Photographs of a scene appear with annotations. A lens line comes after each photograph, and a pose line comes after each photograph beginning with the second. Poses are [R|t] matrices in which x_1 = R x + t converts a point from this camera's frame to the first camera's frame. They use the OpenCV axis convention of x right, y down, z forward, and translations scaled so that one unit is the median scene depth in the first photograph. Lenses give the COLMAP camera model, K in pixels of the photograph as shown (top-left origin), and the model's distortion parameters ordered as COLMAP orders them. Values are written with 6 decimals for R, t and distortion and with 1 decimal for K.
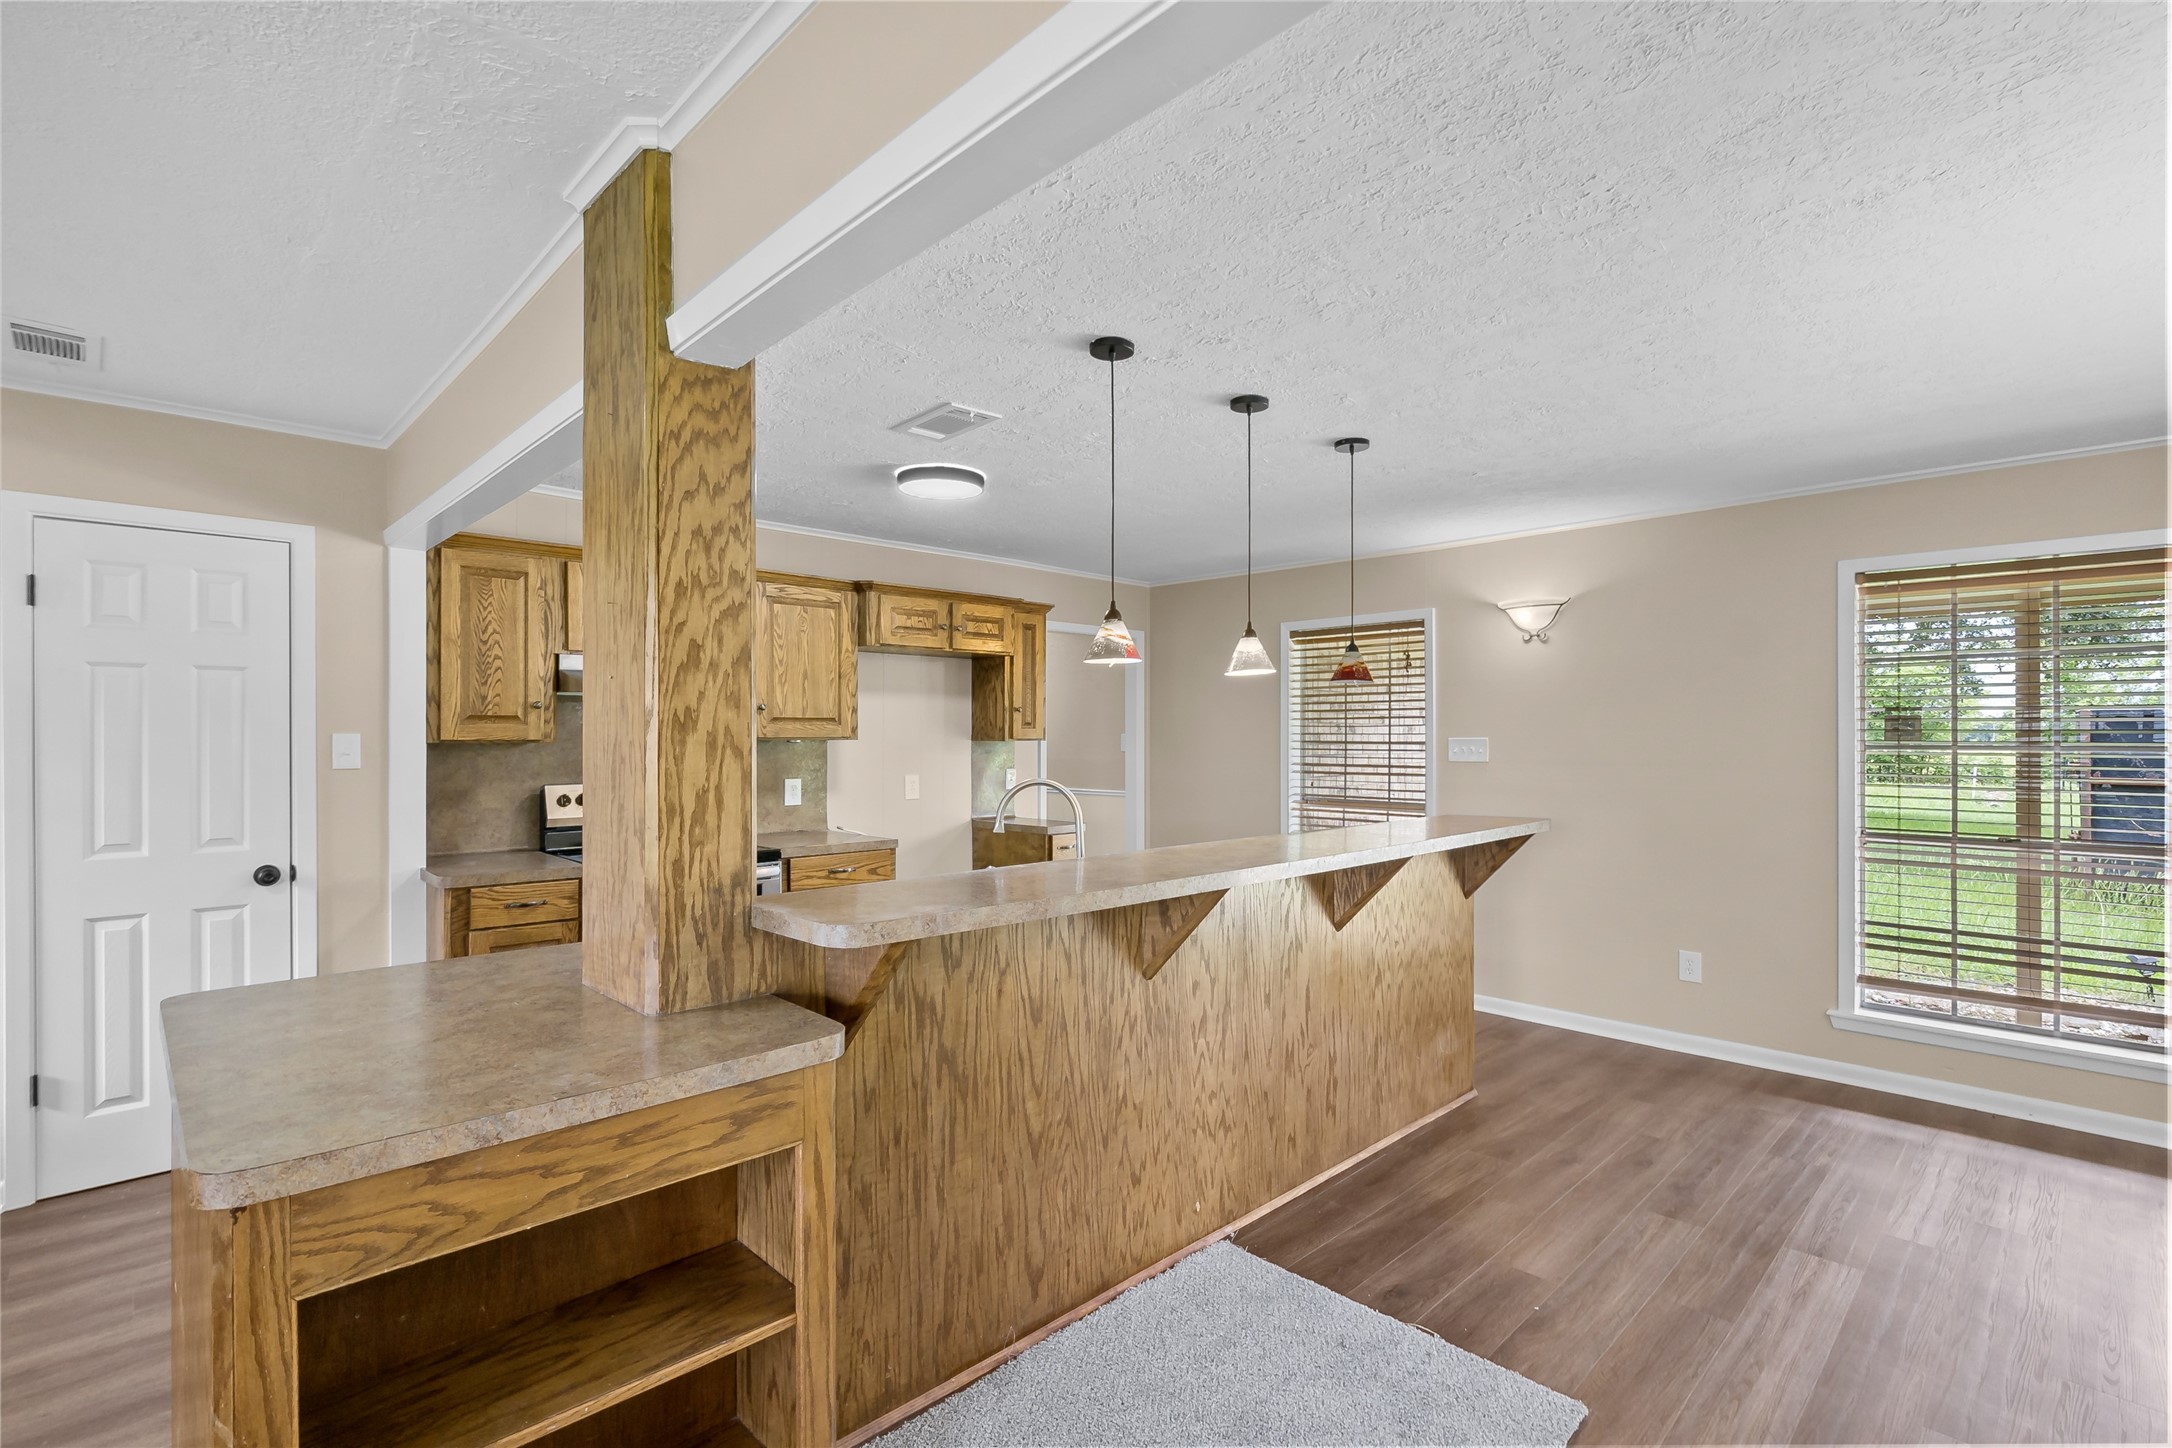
lens RADIAL K [[1008.9, 0, 1091.1], [0, 1008.9, 731.9], [0, 0, 1]] dist [-0.008155, 0.001517]
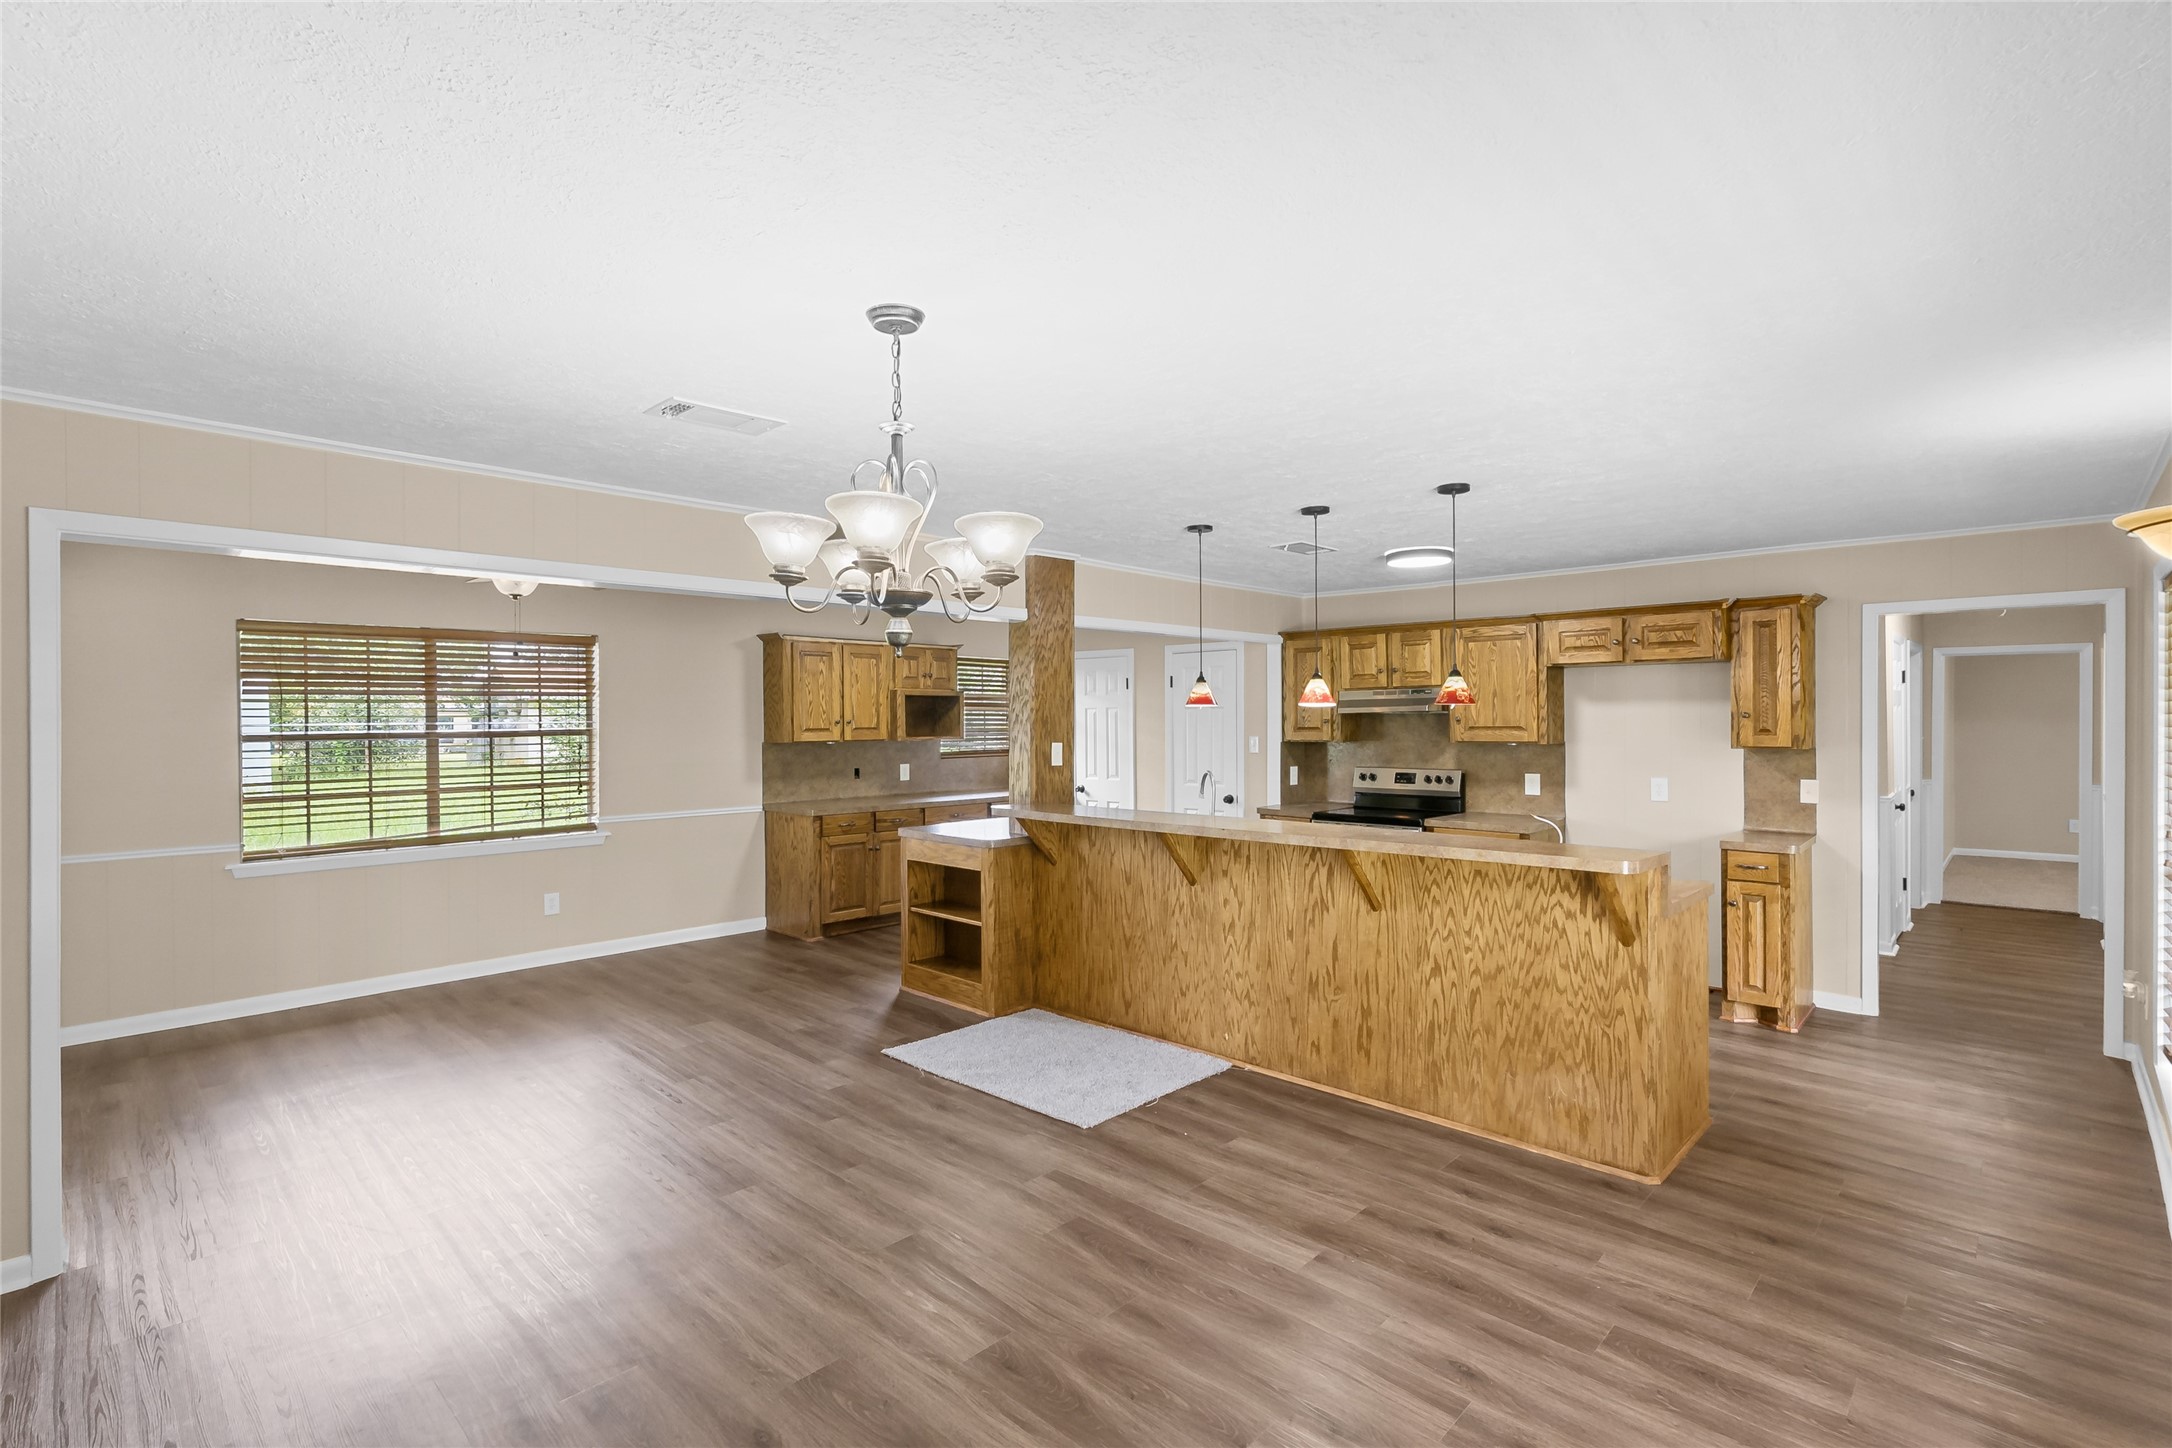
lens RADIAL K [[1008.9, 0, 1050.9], [0, 1008.9, 718.0], [0, 0, 1]] dist [-0.008155, 0.001517]
pose [[0.009359, -0.001307, -0.999955, 1.343475], [0.007666, 0.999970, -0.001235, -0.036365], [0.999927, -0.007655, 0.009369, 0.541308]]
